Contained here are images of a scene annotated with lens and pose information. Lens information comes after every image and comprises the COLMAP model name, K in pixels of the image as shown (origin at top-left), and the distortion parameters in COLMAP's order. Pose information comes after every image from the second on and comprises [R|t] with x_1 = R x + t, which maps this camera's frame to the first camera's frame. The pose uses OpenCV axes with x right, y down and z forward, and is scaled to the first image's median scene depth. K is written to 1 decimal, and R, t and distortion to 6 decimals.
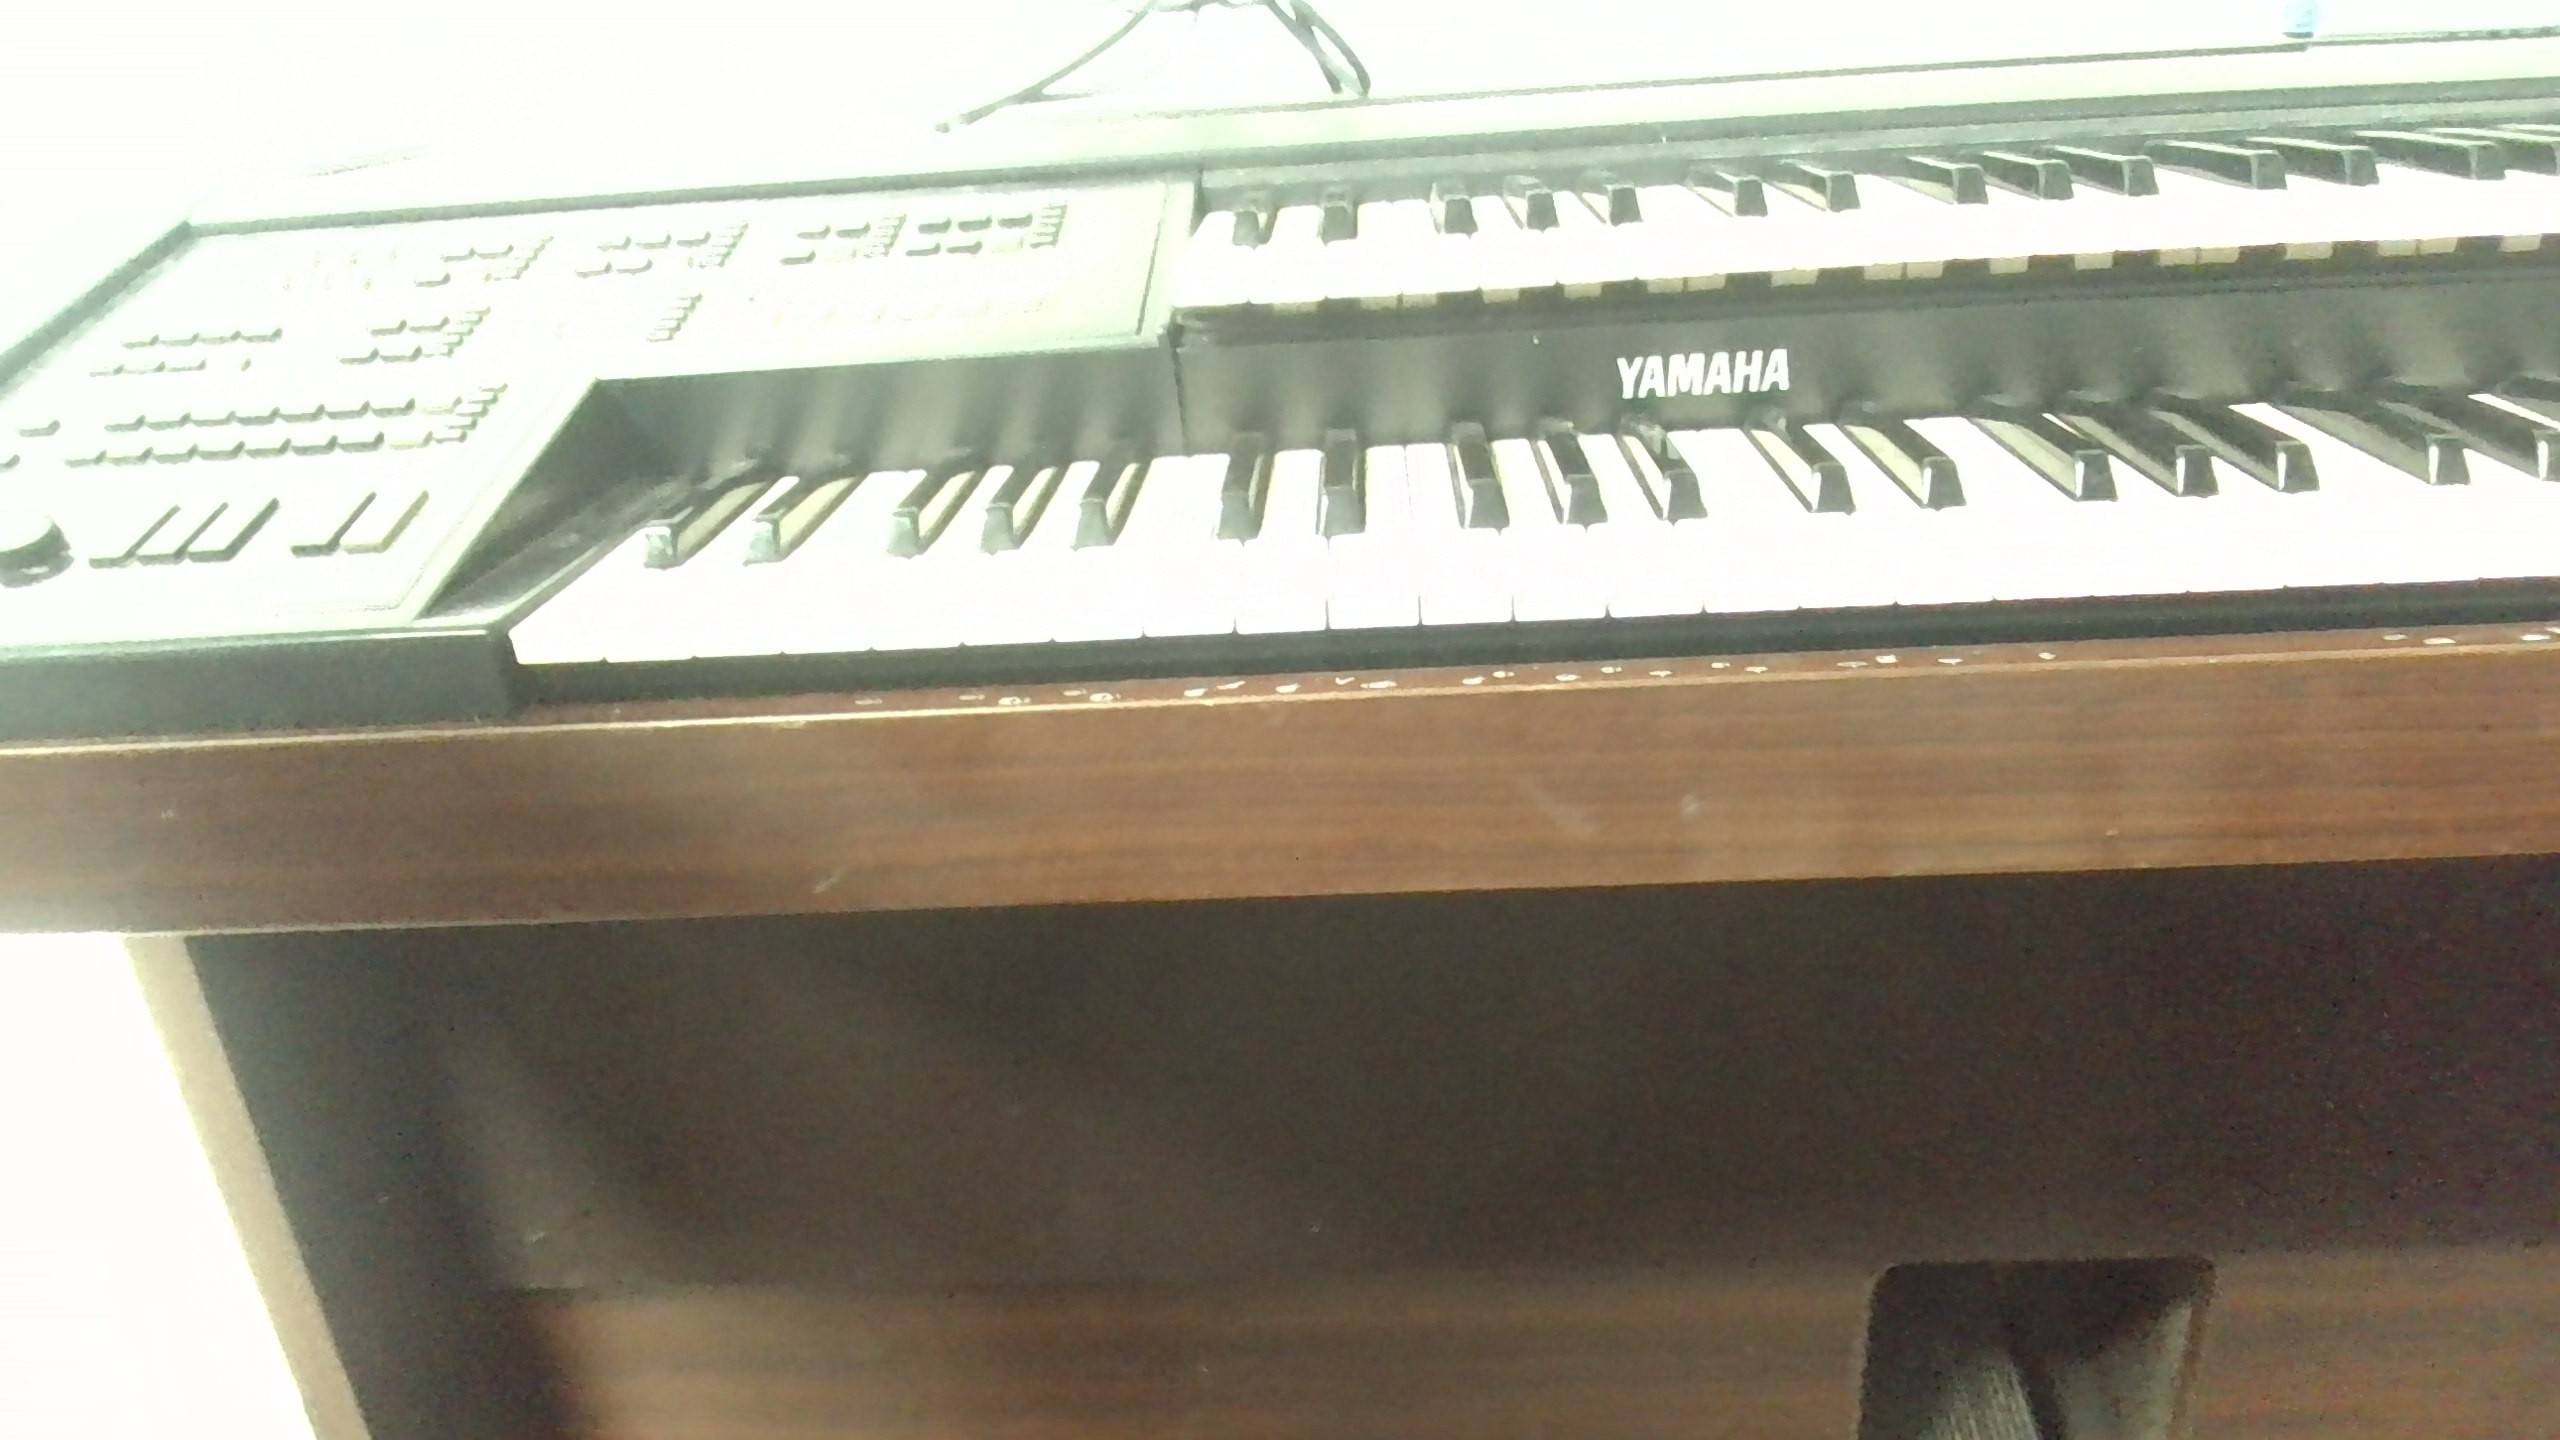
lens RADIAL K [[1746.8, 0, 1280.0], [0, 1746.8, 720.0], [0, 0, 1]] dist [-0.005888, -0.028837]
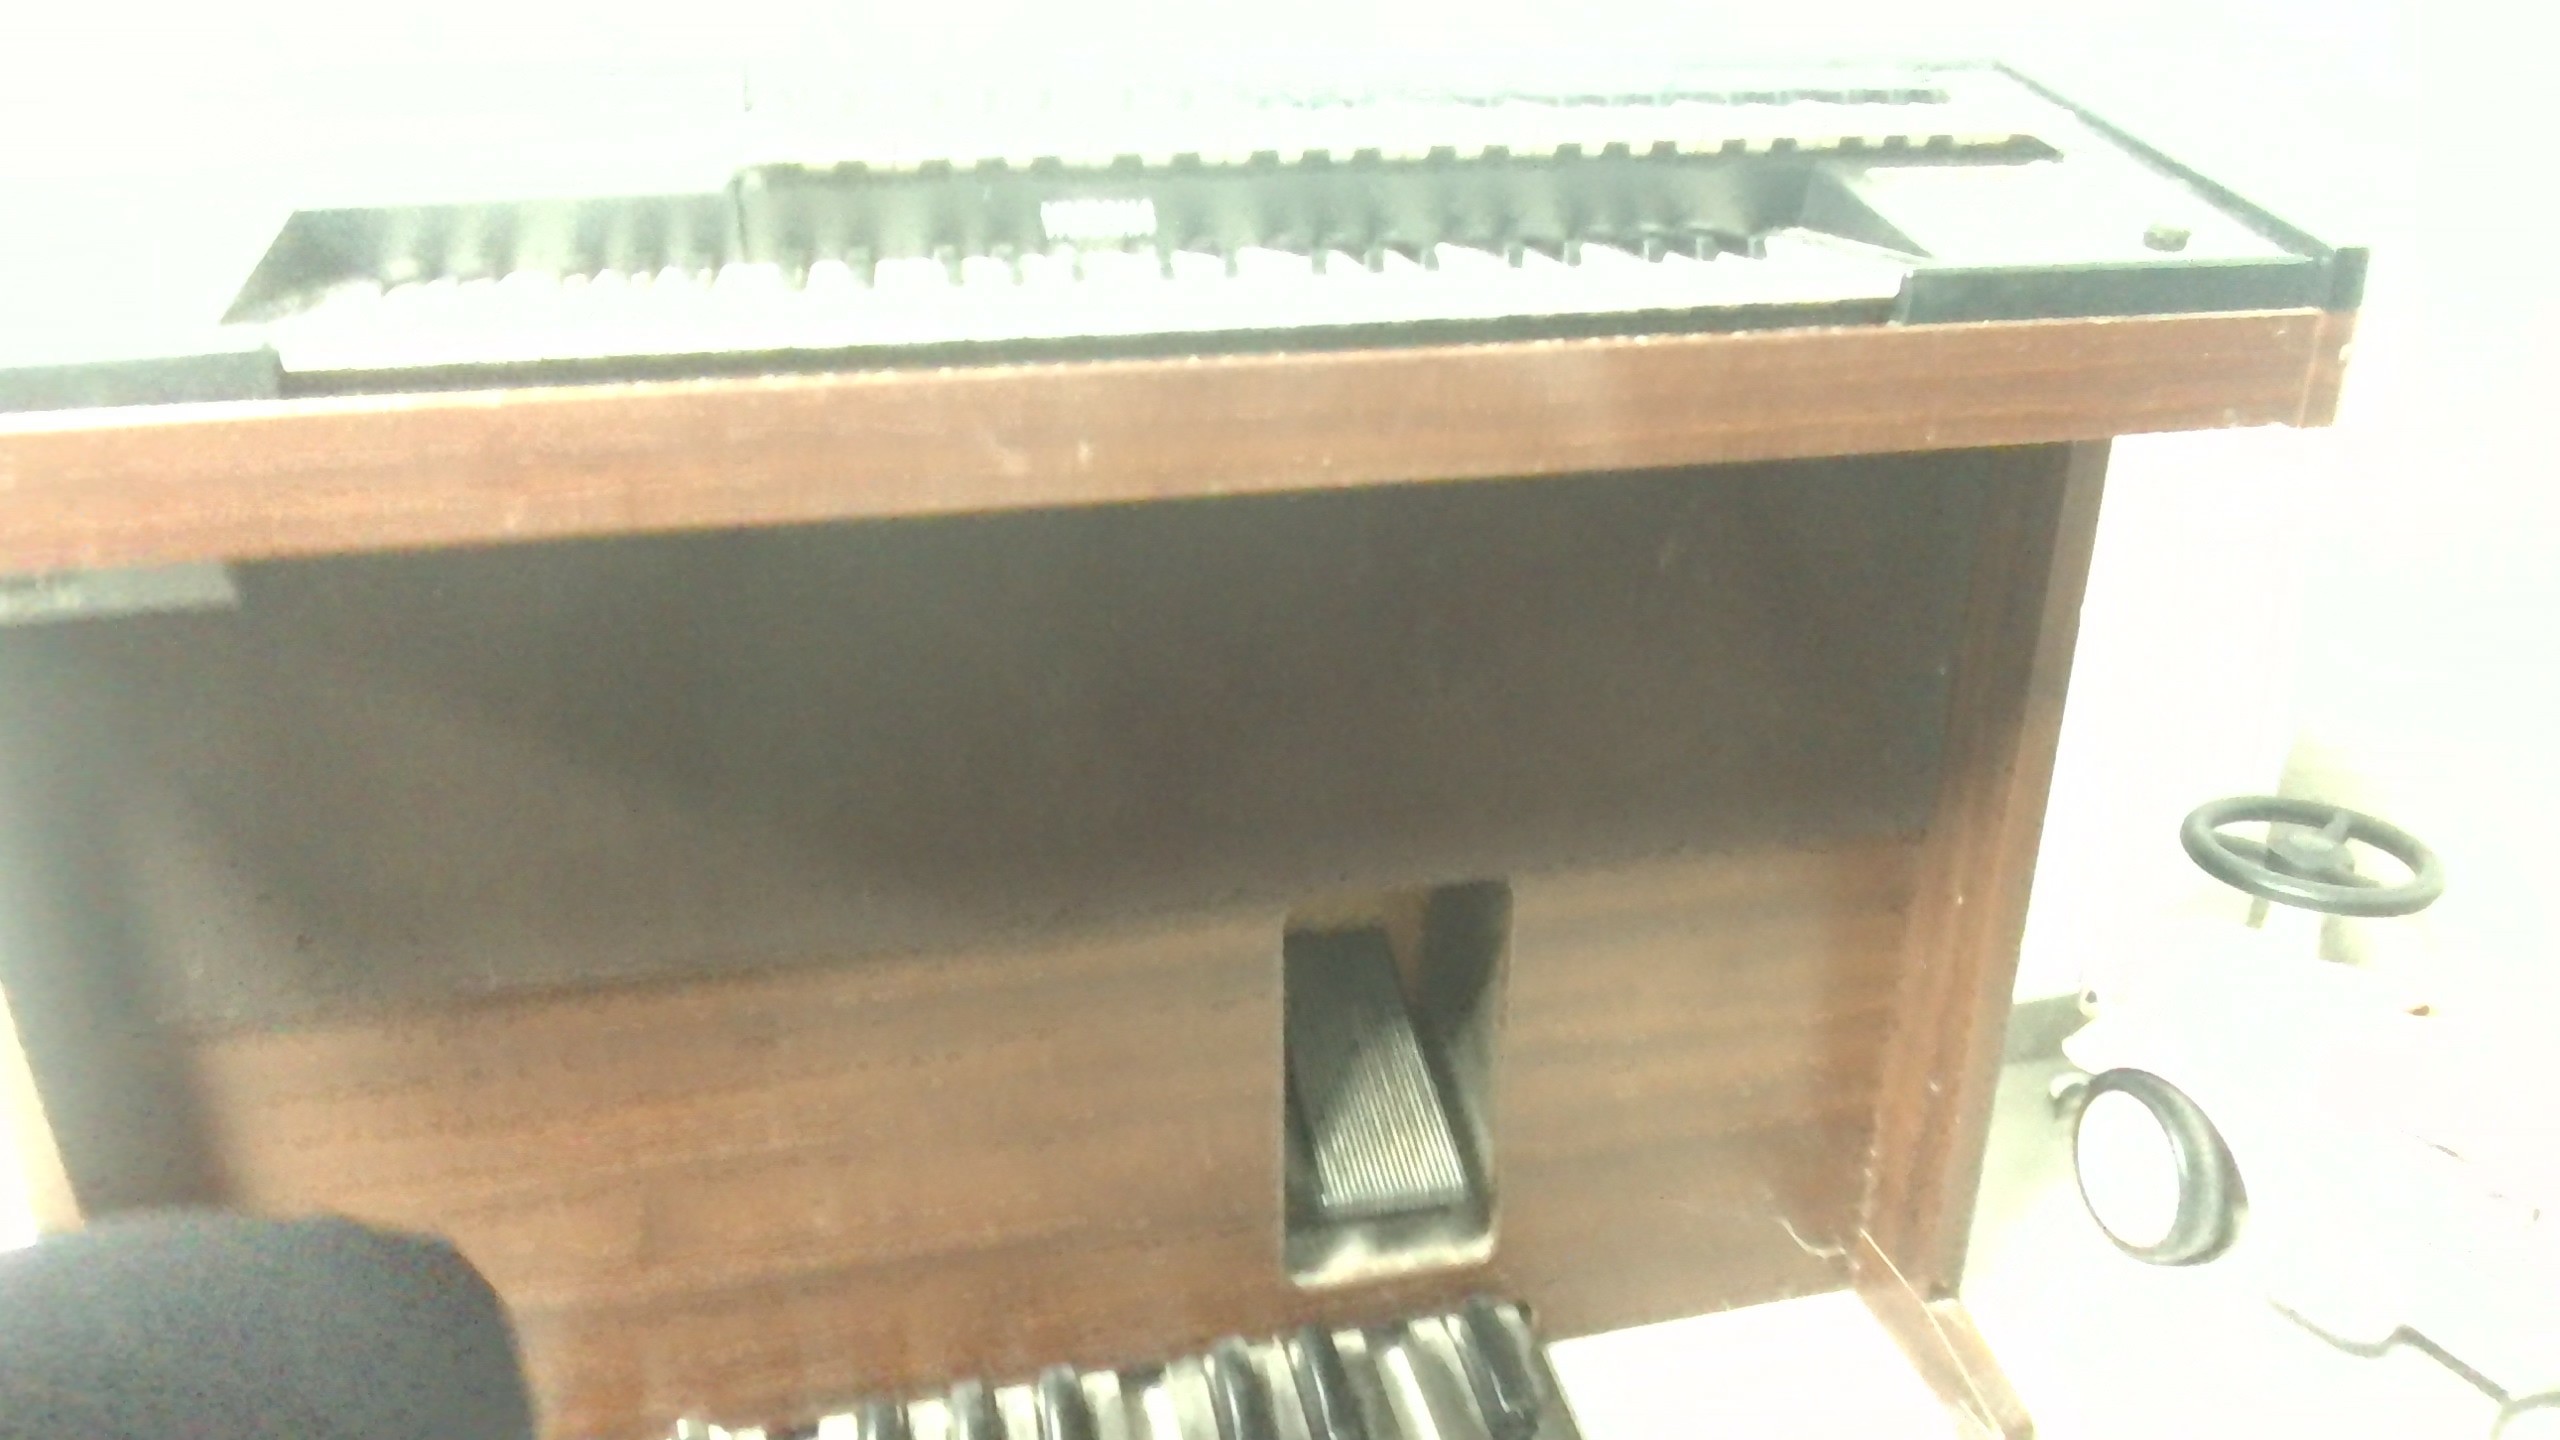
lens RADIAL K [[1746.8, 0, 1280.0], [0, 1746.8, 720.0], [0, 0, 1]] dist [-0.005888, -0.028837]
pose [[0.964624, -0.044470, 0.259851, -0.020225], [0.047896, 0.998829, -0.006864, 0.258748], [-0.259241, 0.019067, 0.965624, -0.504728]]
